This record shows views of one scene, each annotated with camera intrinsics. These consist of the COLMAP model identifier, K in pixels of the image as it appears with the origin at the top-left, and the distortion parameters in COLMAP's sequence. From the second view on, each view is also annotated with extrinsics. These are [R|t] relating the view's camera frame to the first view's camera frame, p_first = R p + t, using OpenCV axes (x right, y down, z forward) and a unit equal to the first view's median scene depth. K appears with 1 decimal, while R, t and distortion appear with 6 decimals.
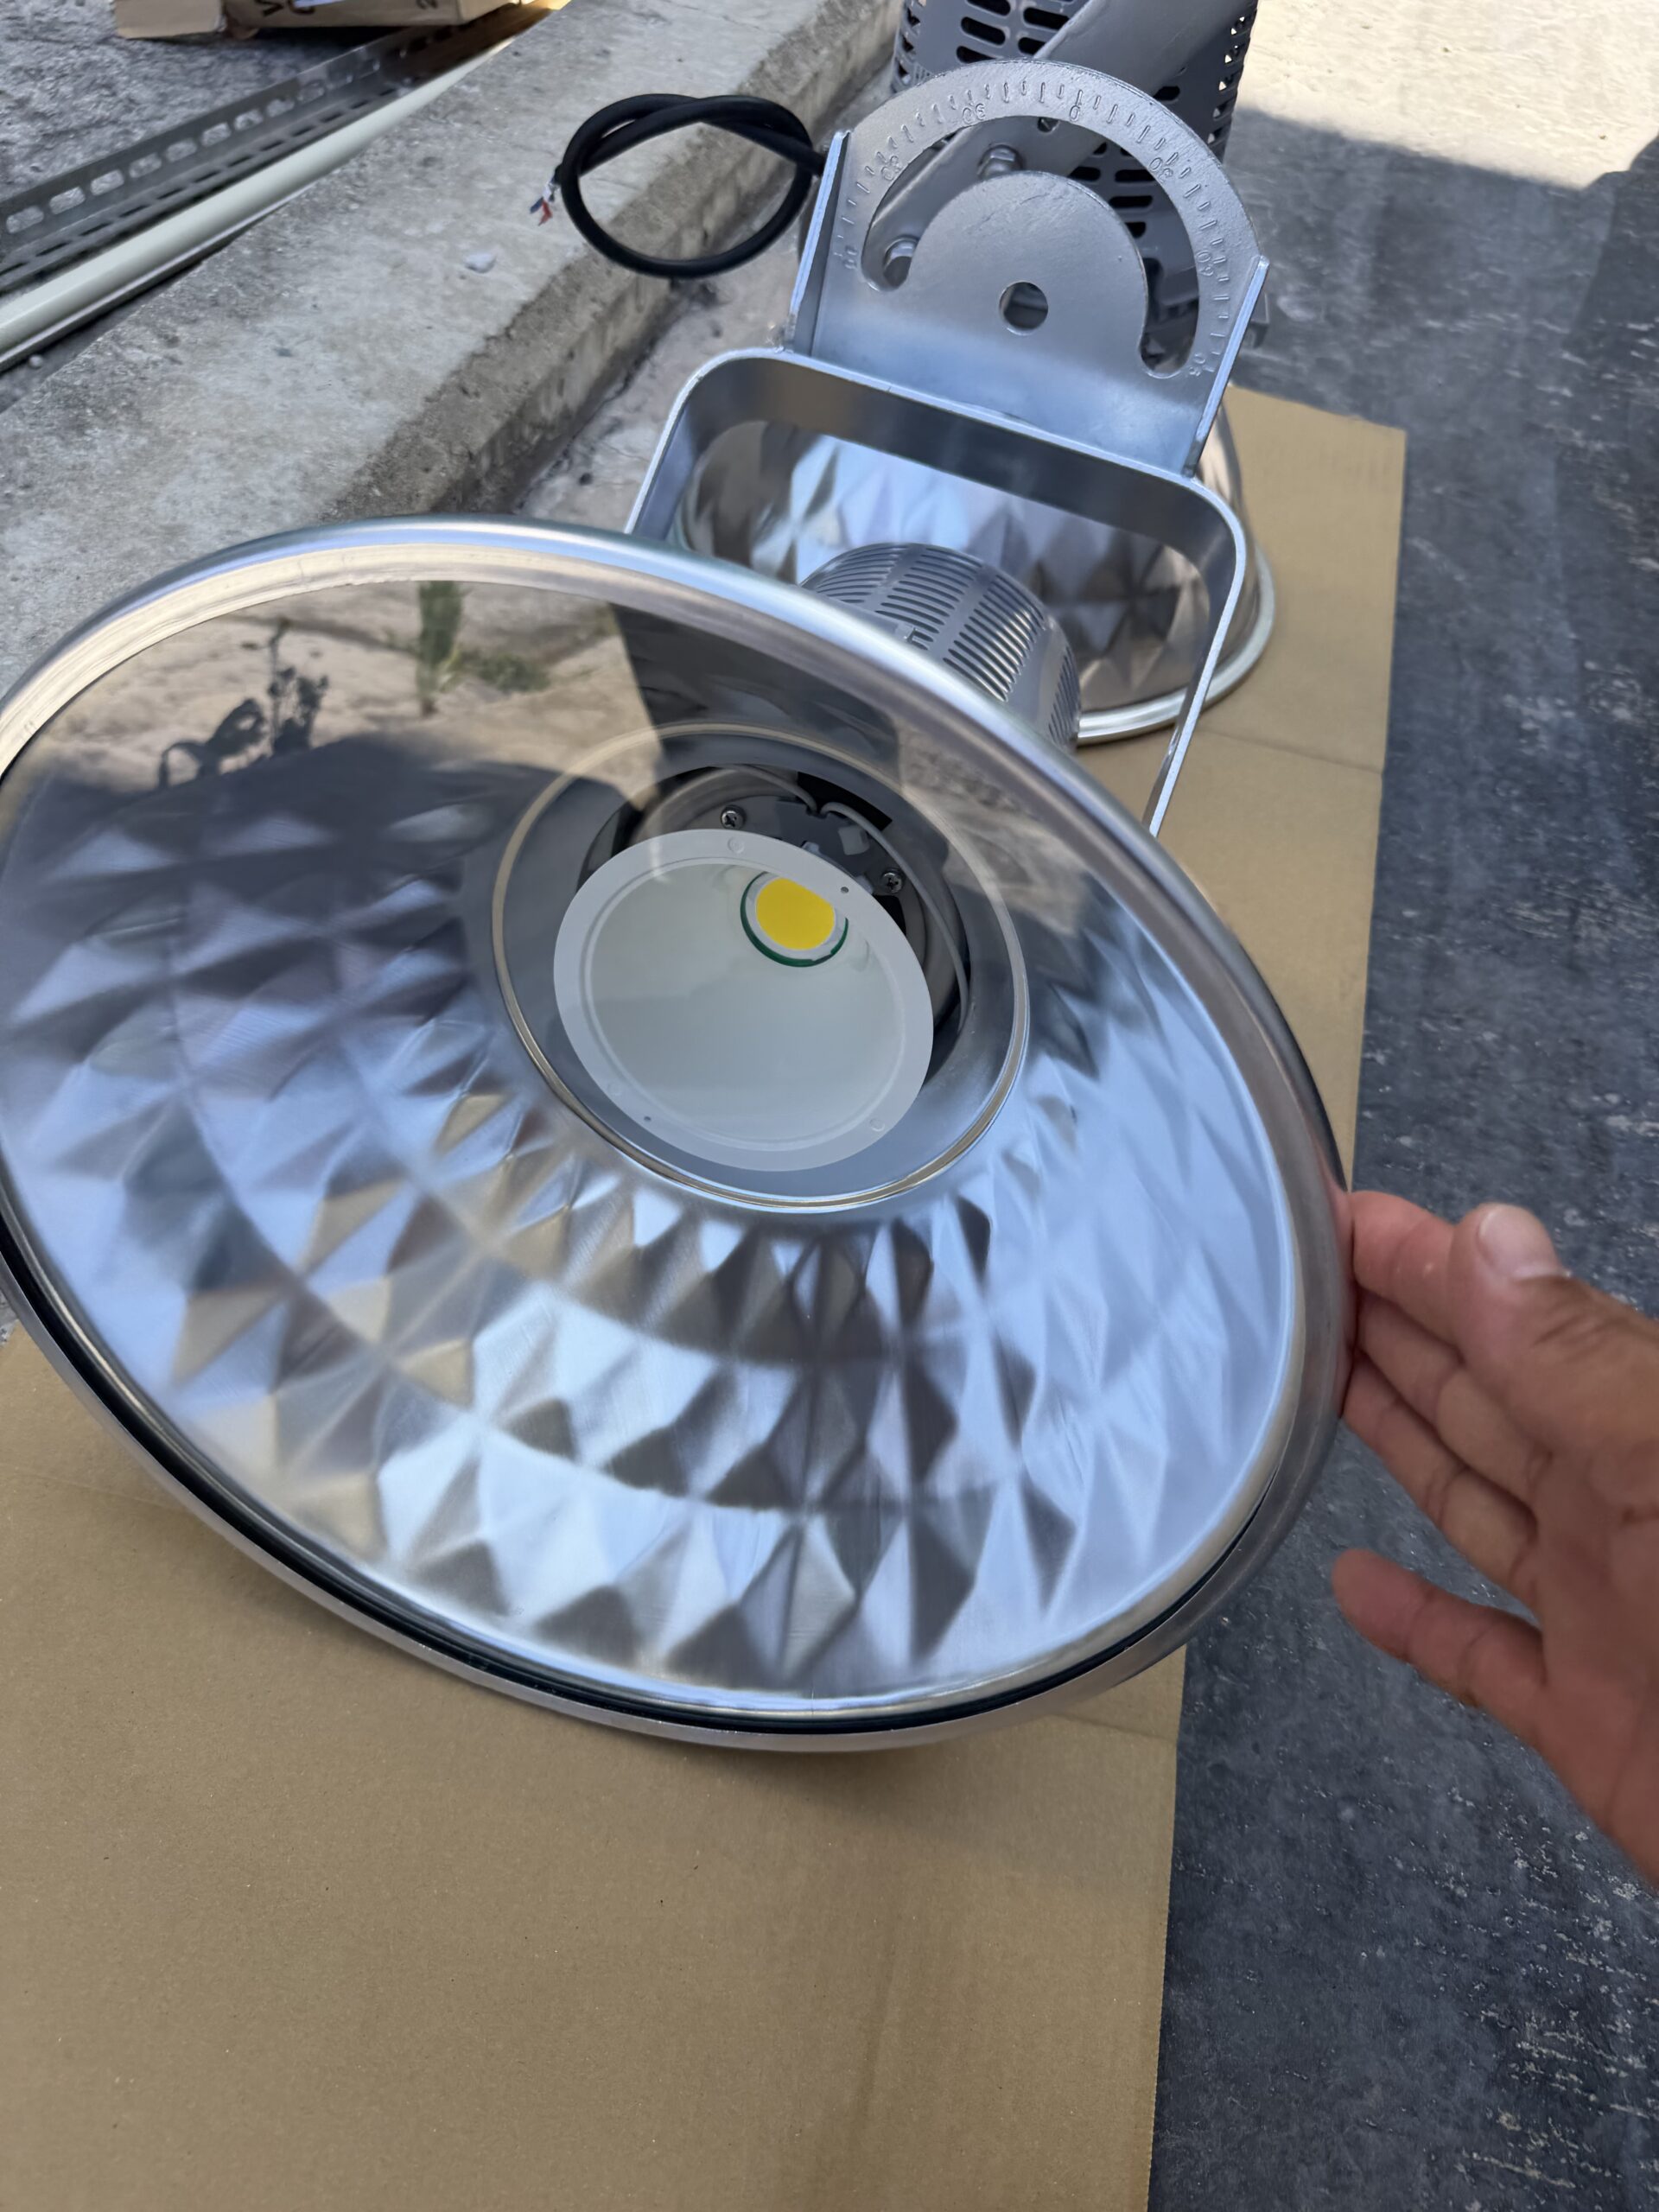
lens RADIAL K [[1494.2, 0, 836.4], [0, 1494.2, 1079.6], [0, 0, 1]] dist [-0.046648, 0.021866]
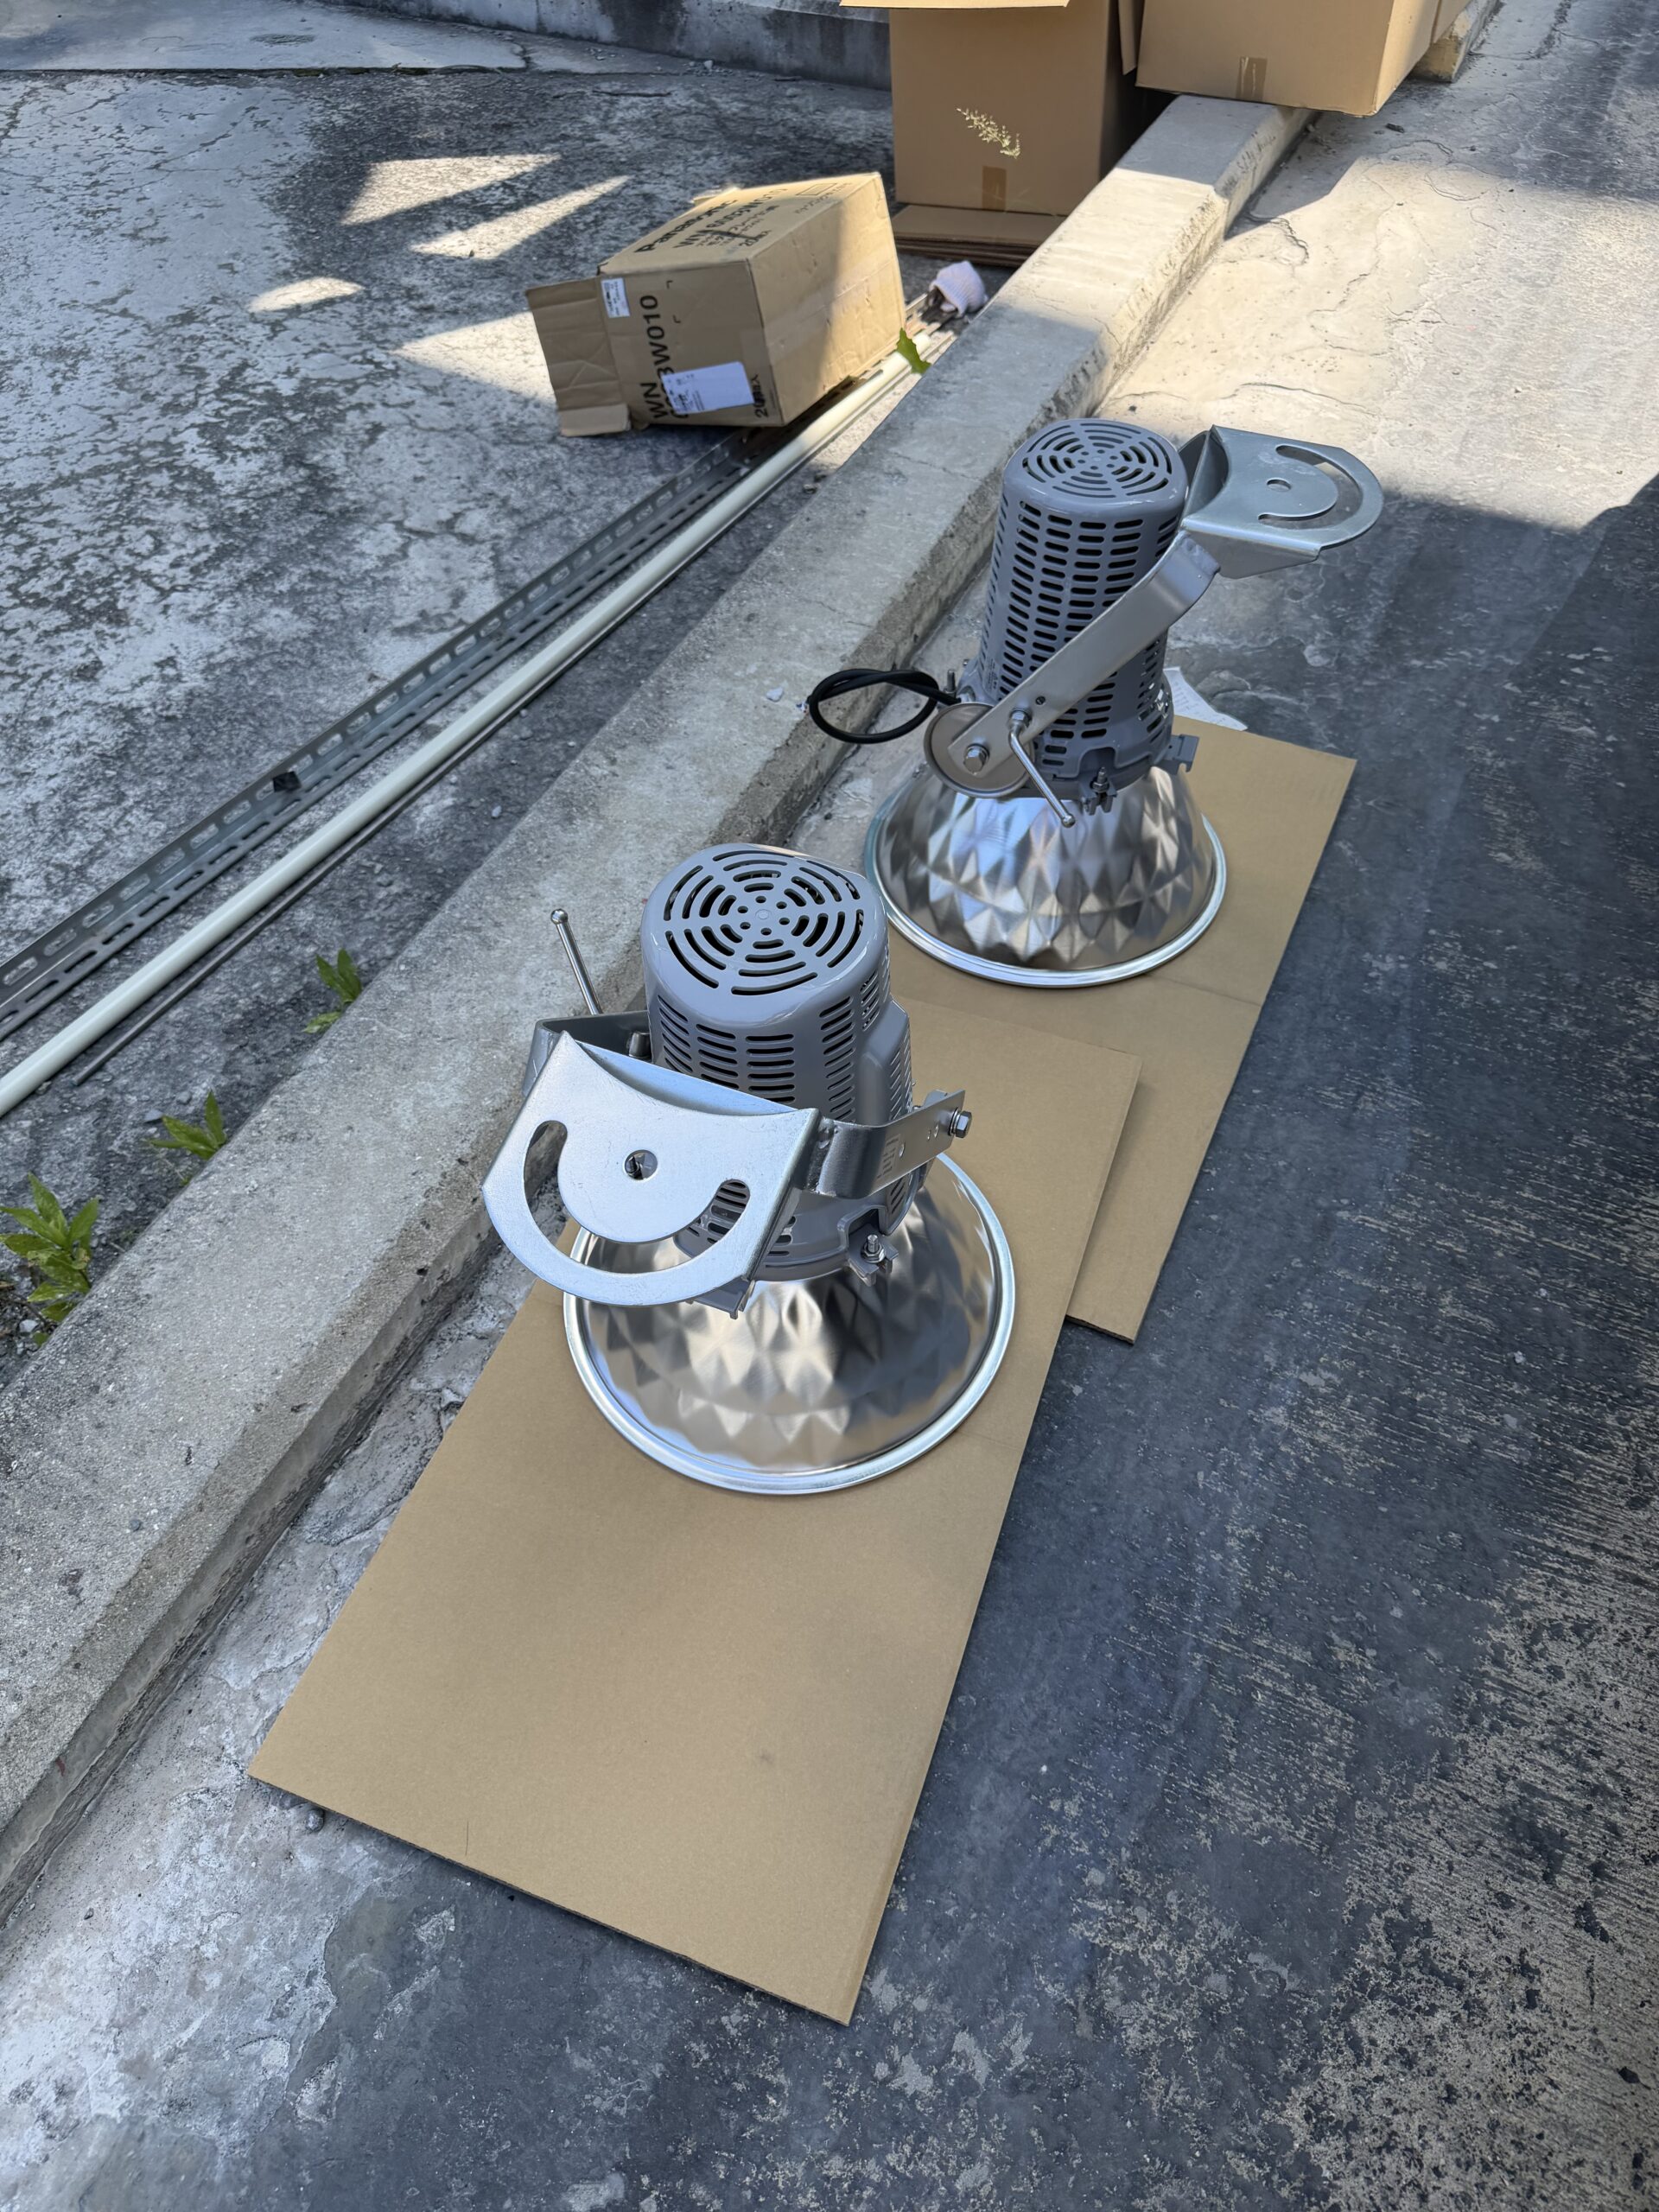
lens RADIAL K [[1563.5, 0, 829.5], [0, 1563.5, 1106.0], [0, 0, 1]] dist [-0.002972, -0.002216]
pose [[0.976203, 0.046219, -0.211878, 0.209763], [-0.048429, 0.998813, -0.005247, -0.043991], [0.211384, 0.015383, 0.977282, -0.704657]]
